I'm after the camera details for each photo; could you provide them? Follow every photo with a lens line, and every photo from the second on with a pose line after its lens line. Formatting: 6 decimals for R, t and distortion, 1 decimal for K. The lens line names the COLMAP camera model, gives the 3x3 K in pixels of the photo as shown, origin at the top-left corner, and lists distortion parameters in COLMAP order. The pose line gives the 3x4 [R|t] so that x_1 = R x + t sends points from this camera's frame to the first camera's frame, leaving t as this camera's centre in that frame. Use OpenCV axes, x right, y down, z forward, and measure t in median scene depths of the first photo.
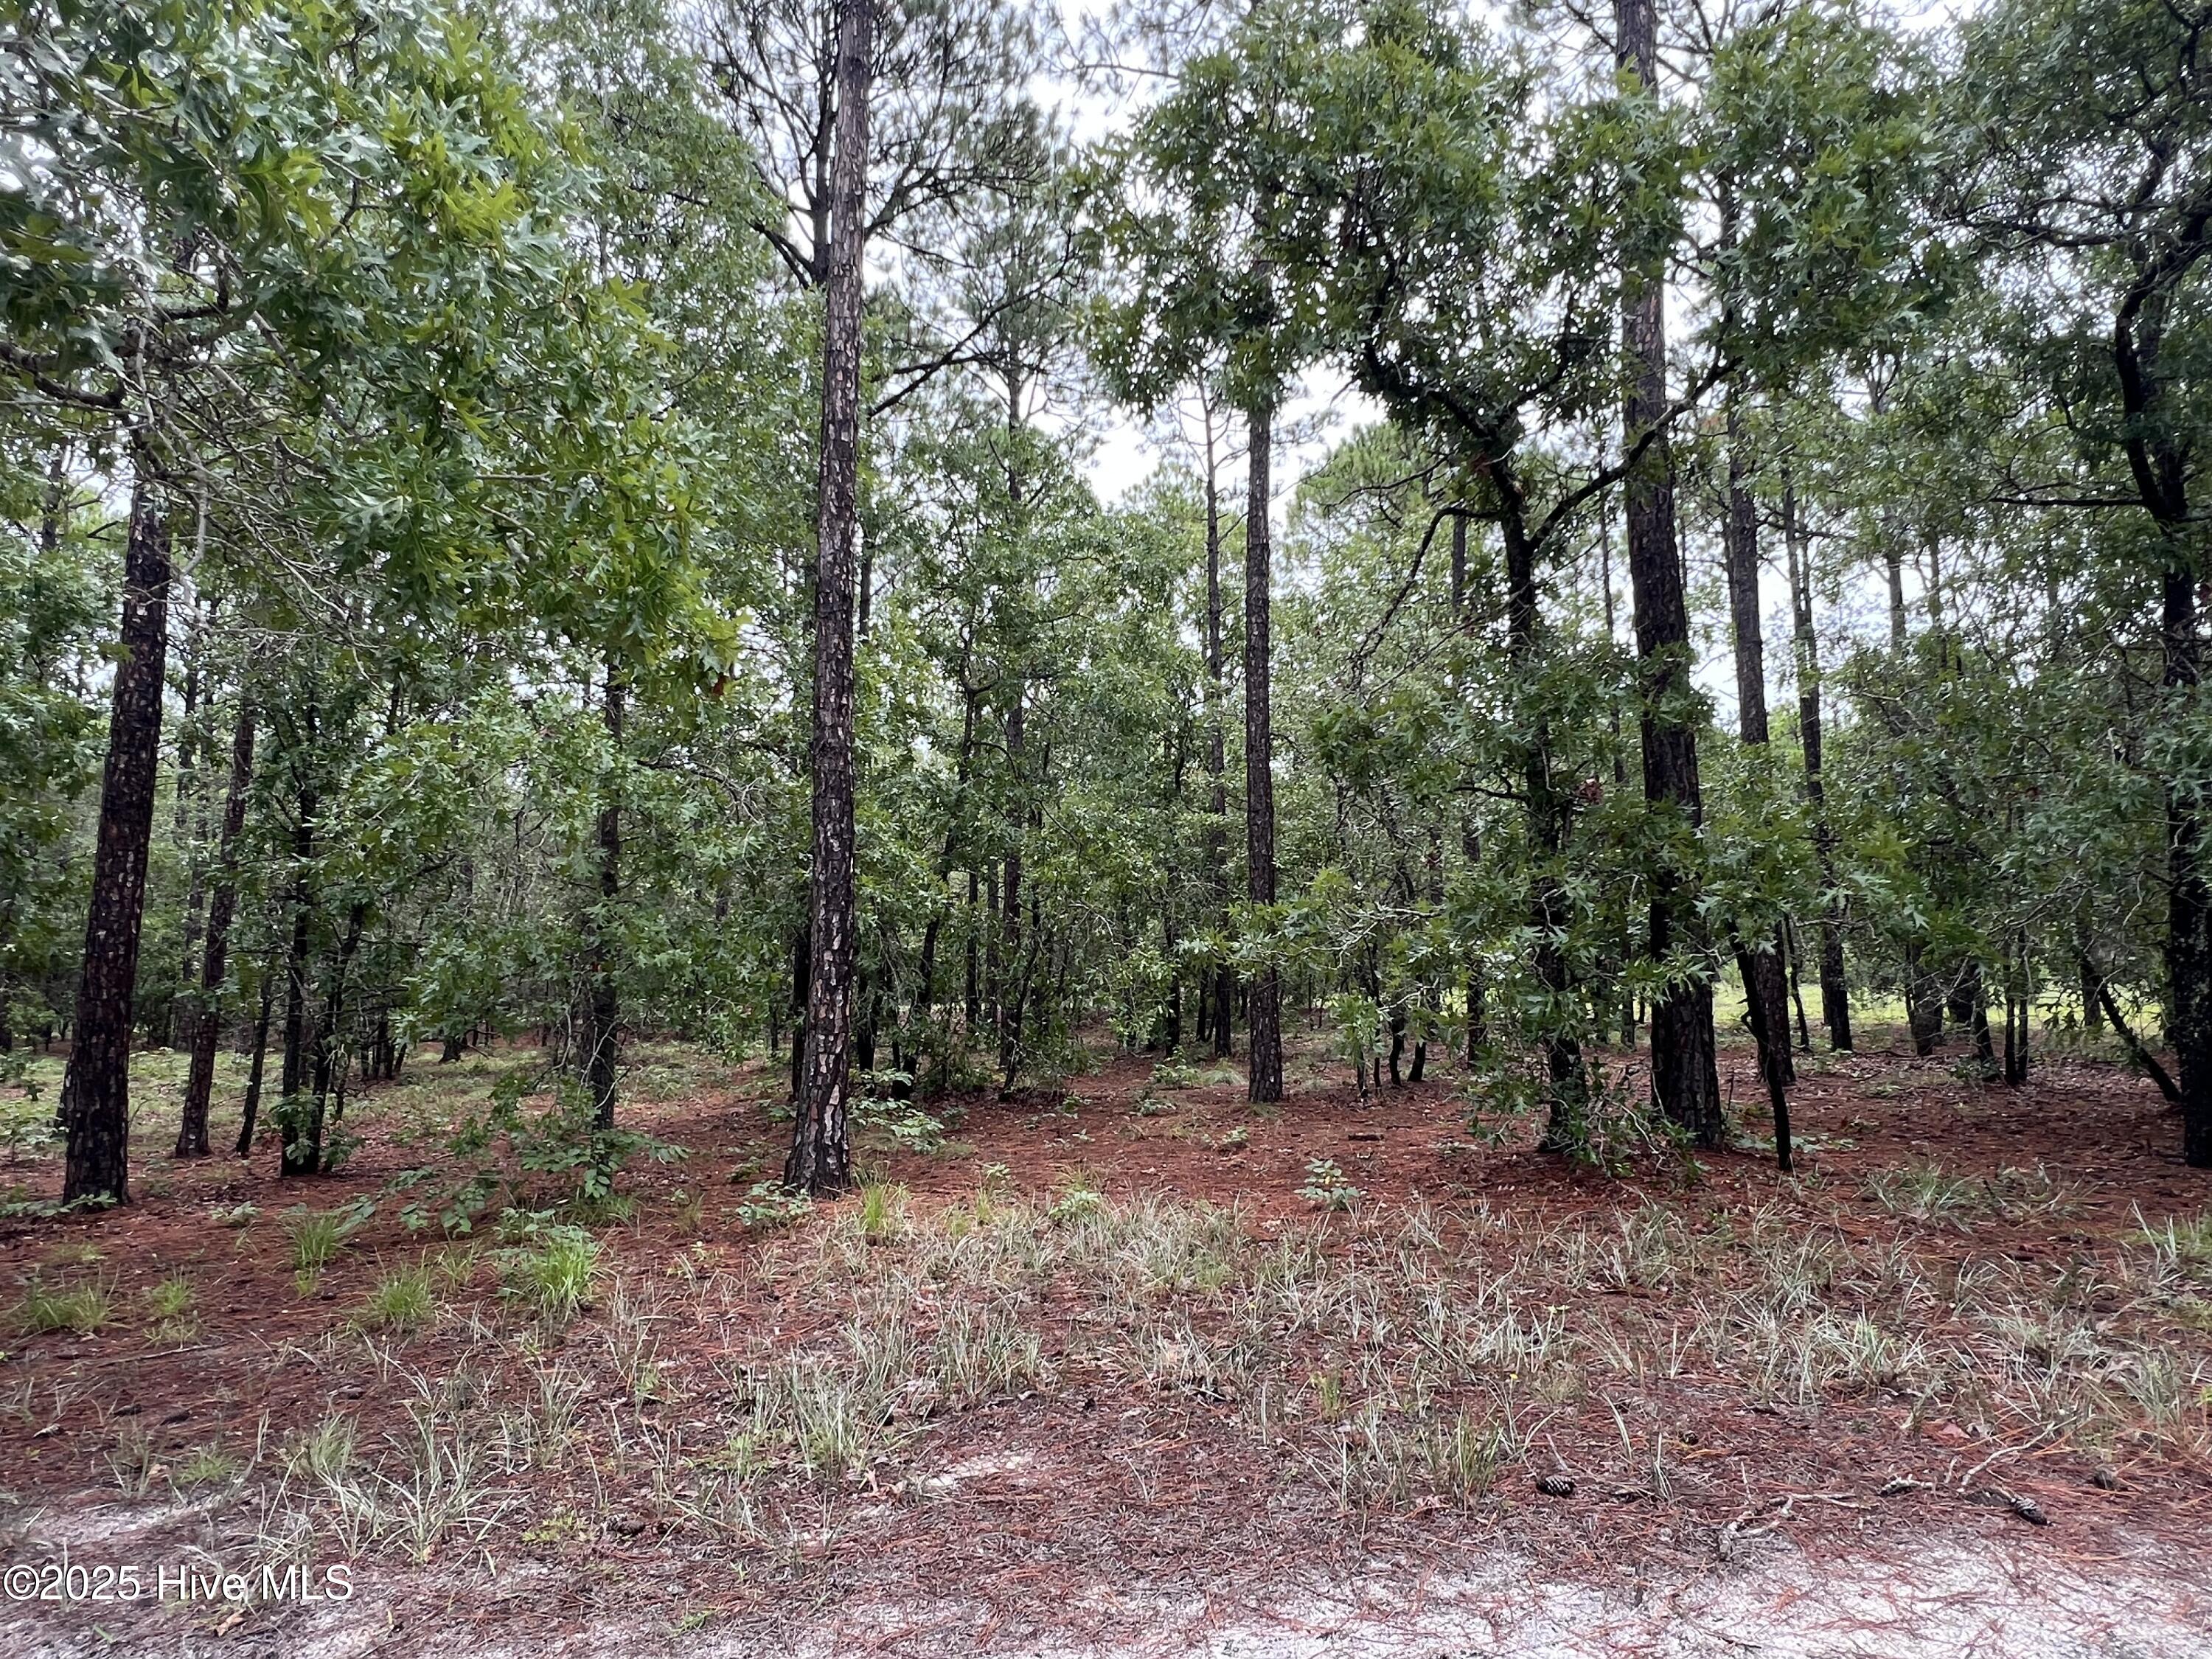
lens RADIAL K [[1253.3, 0, 1127.3], [0, 1253.3, 818.5], [0, 0, 1]] dist [-0.005254, -0.000804]
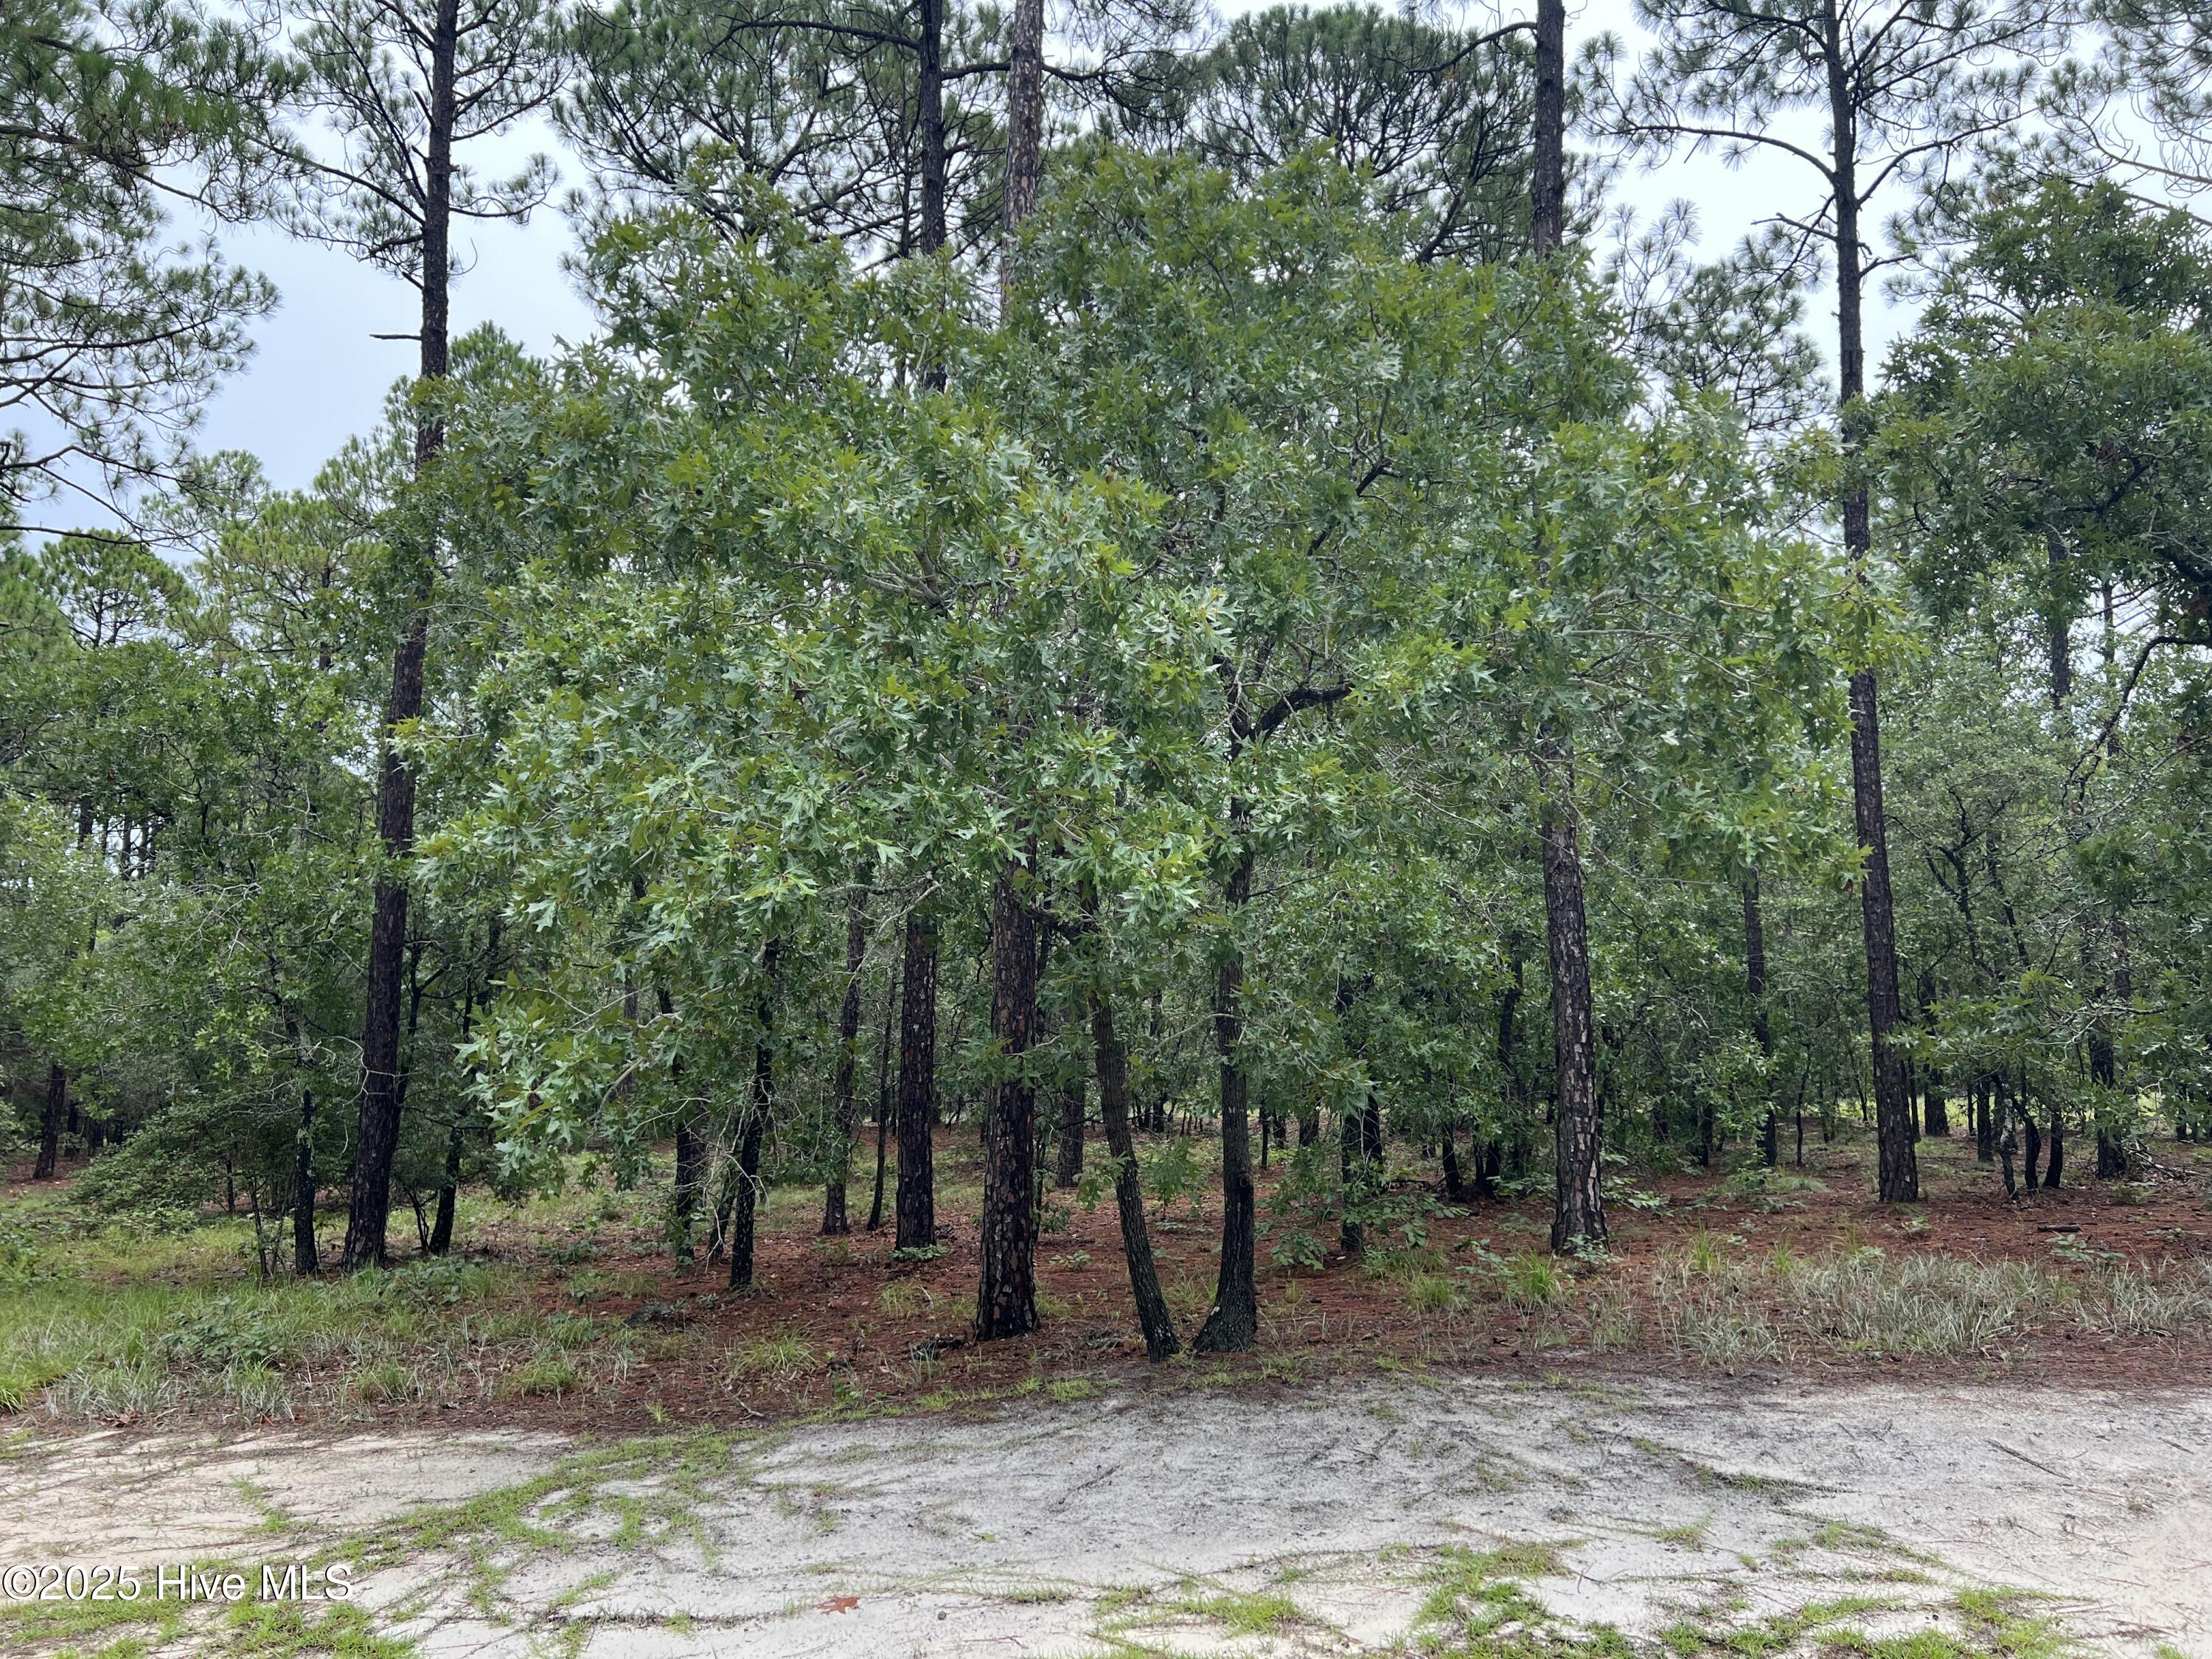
lens RADIAL K [[1659.6, 0, 1110.7], [0, 1659.6, 815.4], [0, 0, 1]] dist [0.056084, -0.061417]
pose [[0.982300, -0.025005, -0.185636, -0.368301], [0.019309, 0.999288, -0.032424, -0.063197], [0.186314, 0.028265, 0.982084, -0.596301]]
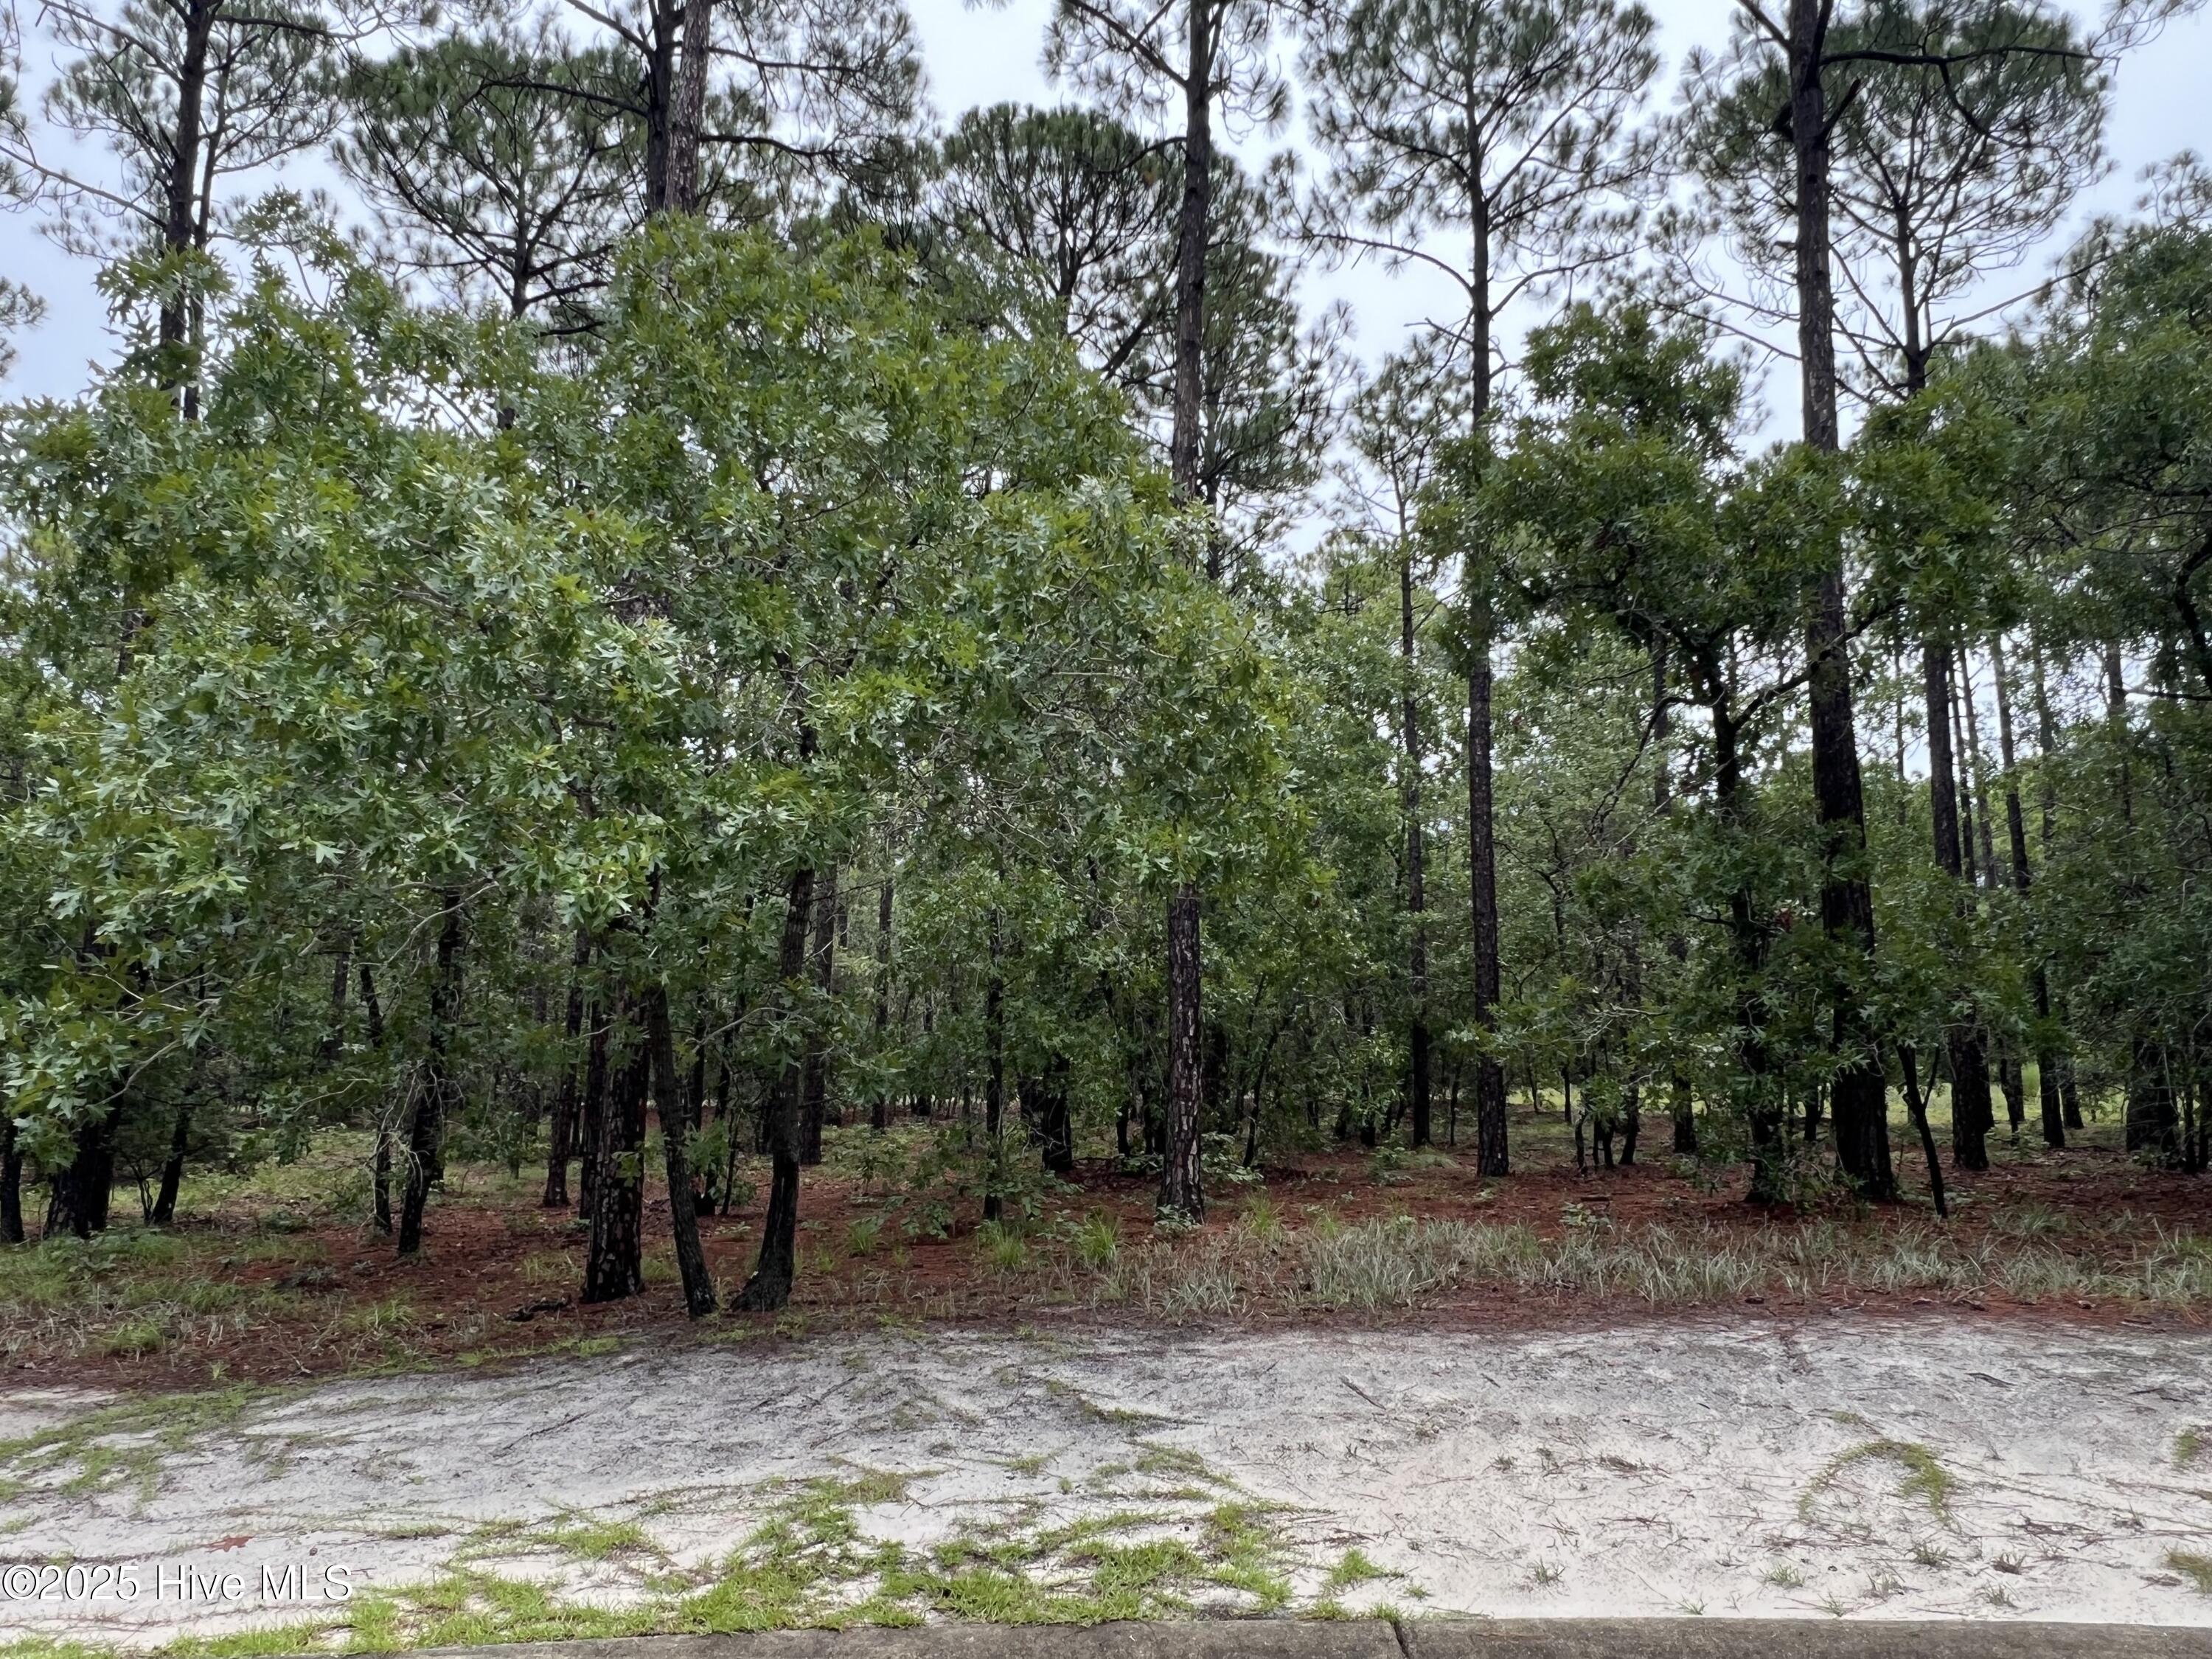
lens RADIAL K [[1513.8, 0, 1112.8], [0, 1513.8, 823.8], [0, 0, 1]] dist [-0.003171, -0.000278]
pose [[0.997048, 0.000905, -0.076769, -0.192070], [-0.003488, 0.999432, -0.033513, -0.063617], [0.076695, 0.033681, 0.996486, -0.585886]]
